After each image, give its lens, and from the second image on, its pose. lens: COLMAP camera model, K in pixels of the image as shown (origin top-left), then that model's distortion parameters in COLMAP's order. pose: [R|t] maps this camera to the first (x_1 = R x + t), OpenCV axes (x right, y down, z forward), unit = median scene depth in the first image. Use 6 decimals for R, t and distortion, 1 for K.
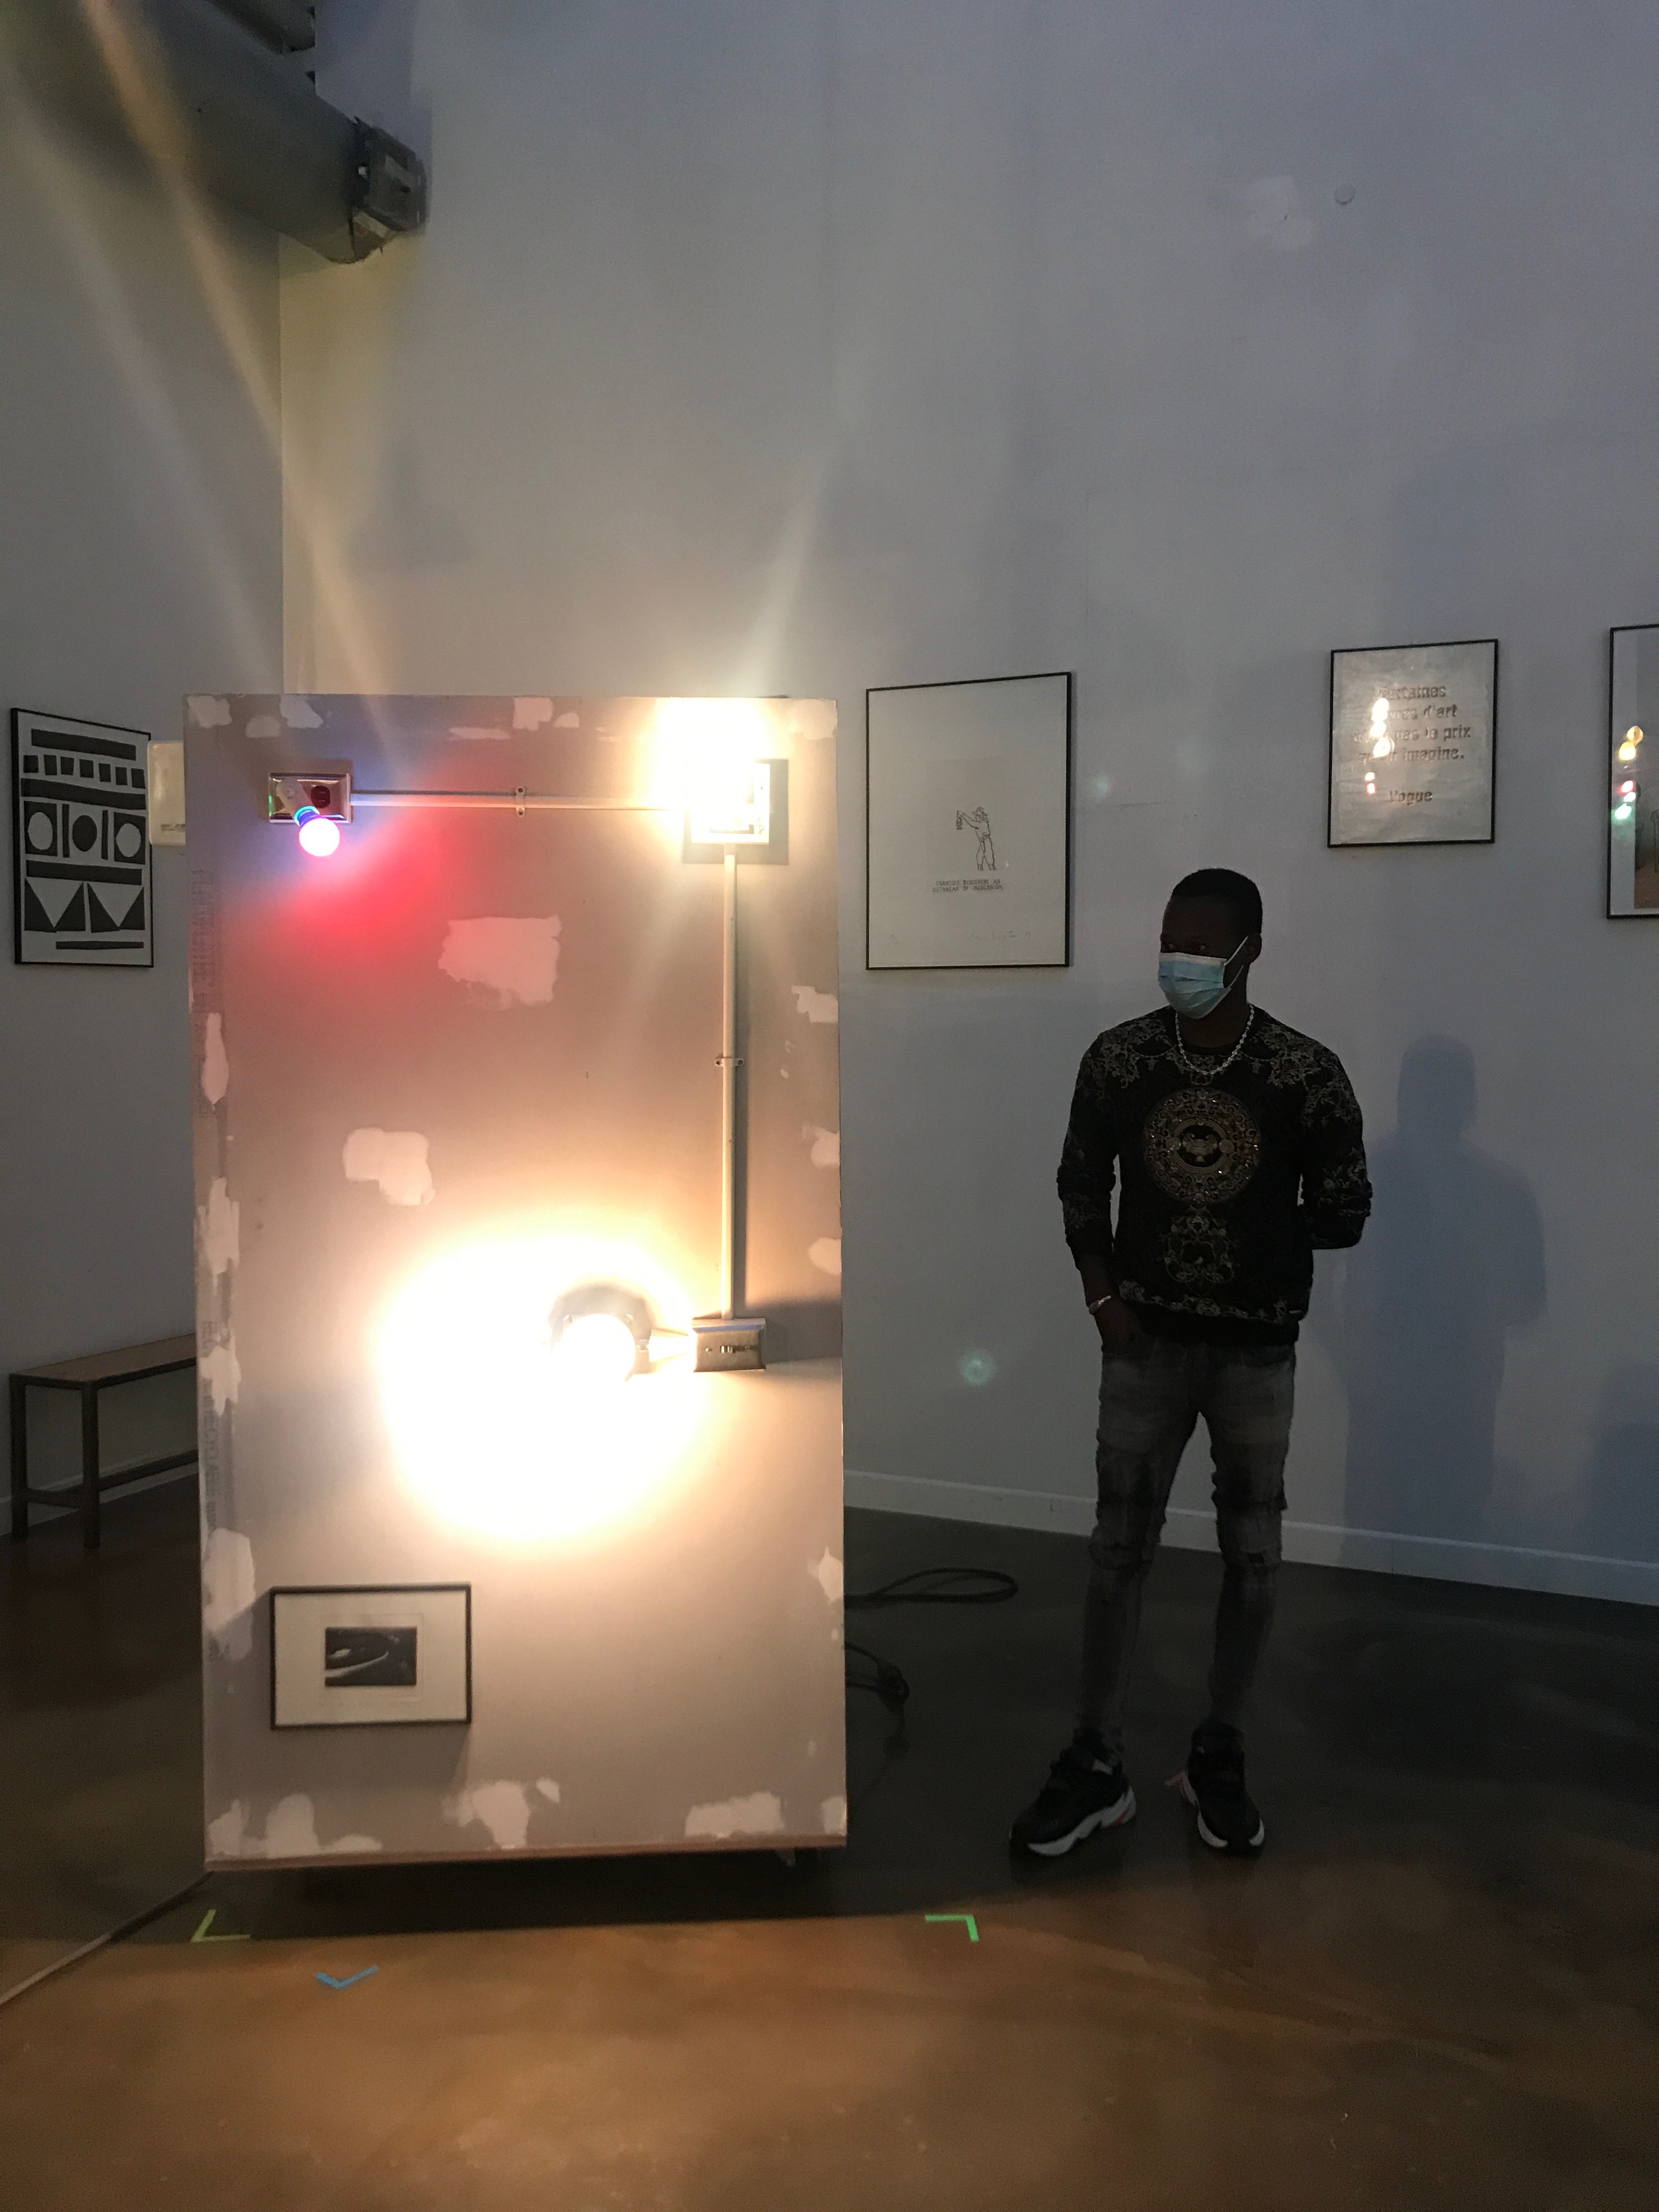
lens RADIAL K [[1818.1, 0, 829.3], [0, 1818.1, 1057.1], [0, 0, 1]] dist [0.031356, -0.038965]
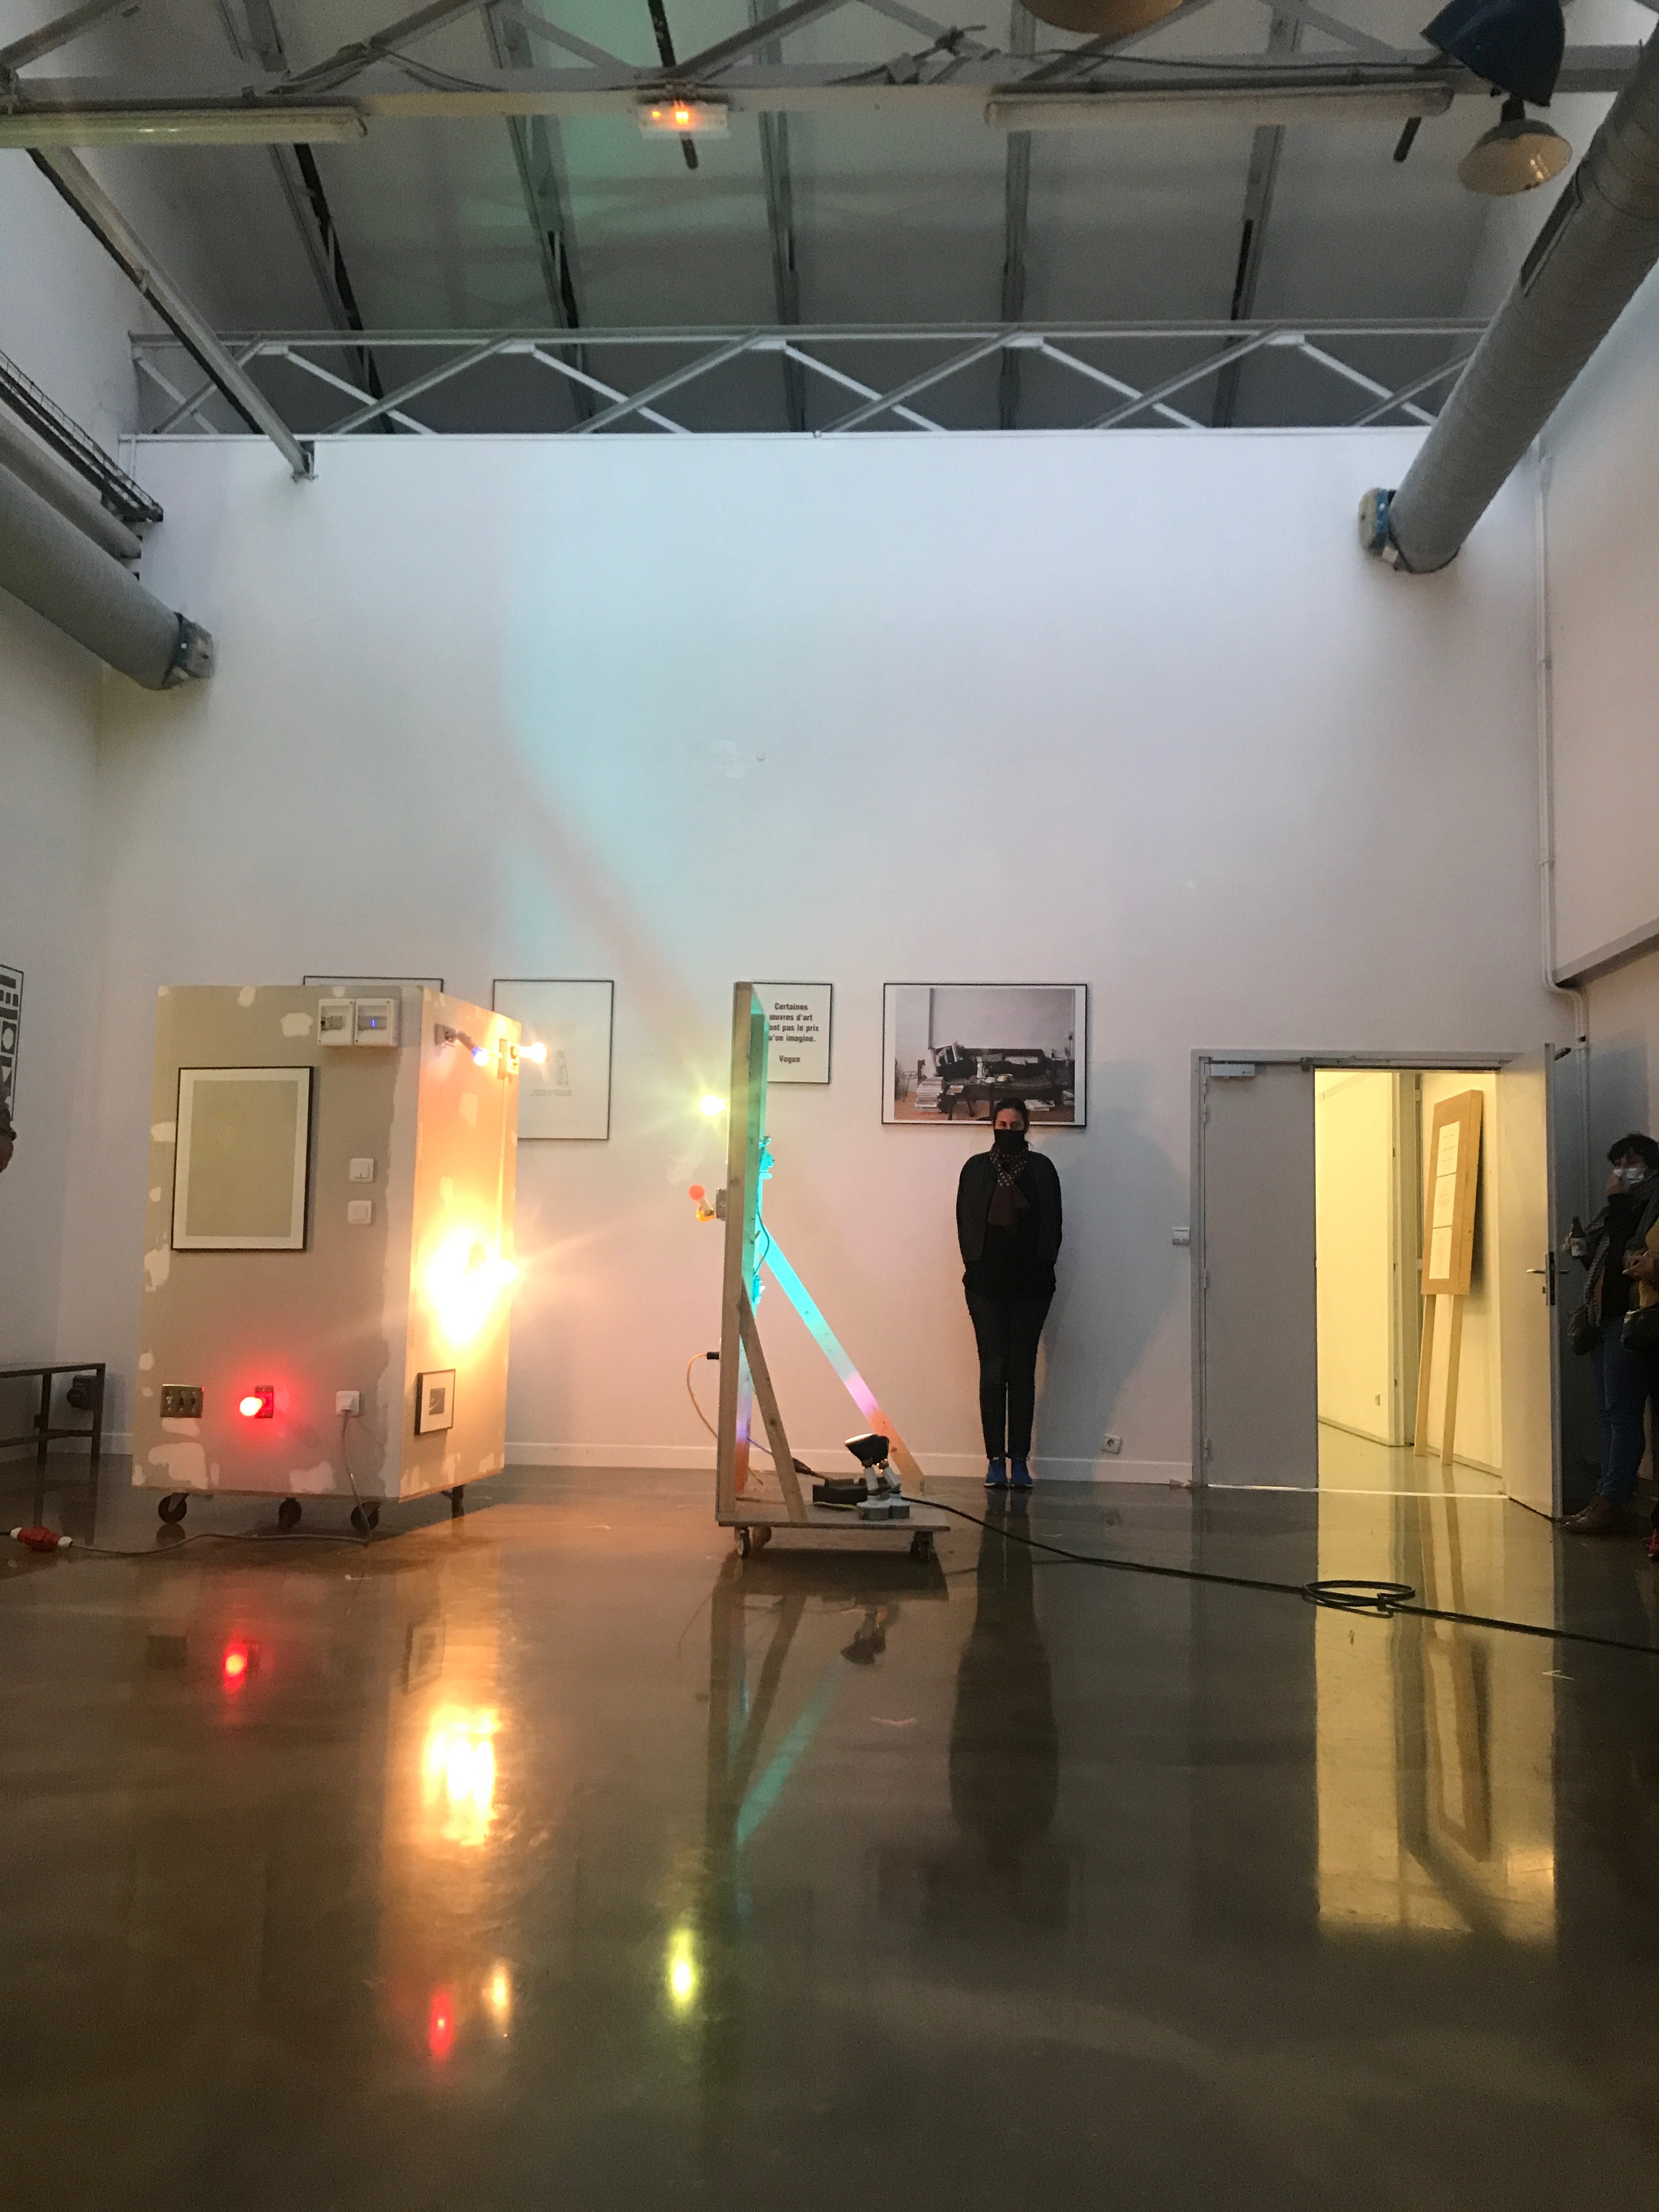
lens RADIAL K [[1789.8, 0, 843.8], [0, 1789.8, 1084.8], [0, 0, 1]] dist [0.117533, -0.230024]
pose [[0.938275, 0.052763, 0.341843, -0.232211], [-0.007866, 0.991296, -0.131415, 0.113427], [-0.345802, 0.120614, 0.930523, -0.662589]]
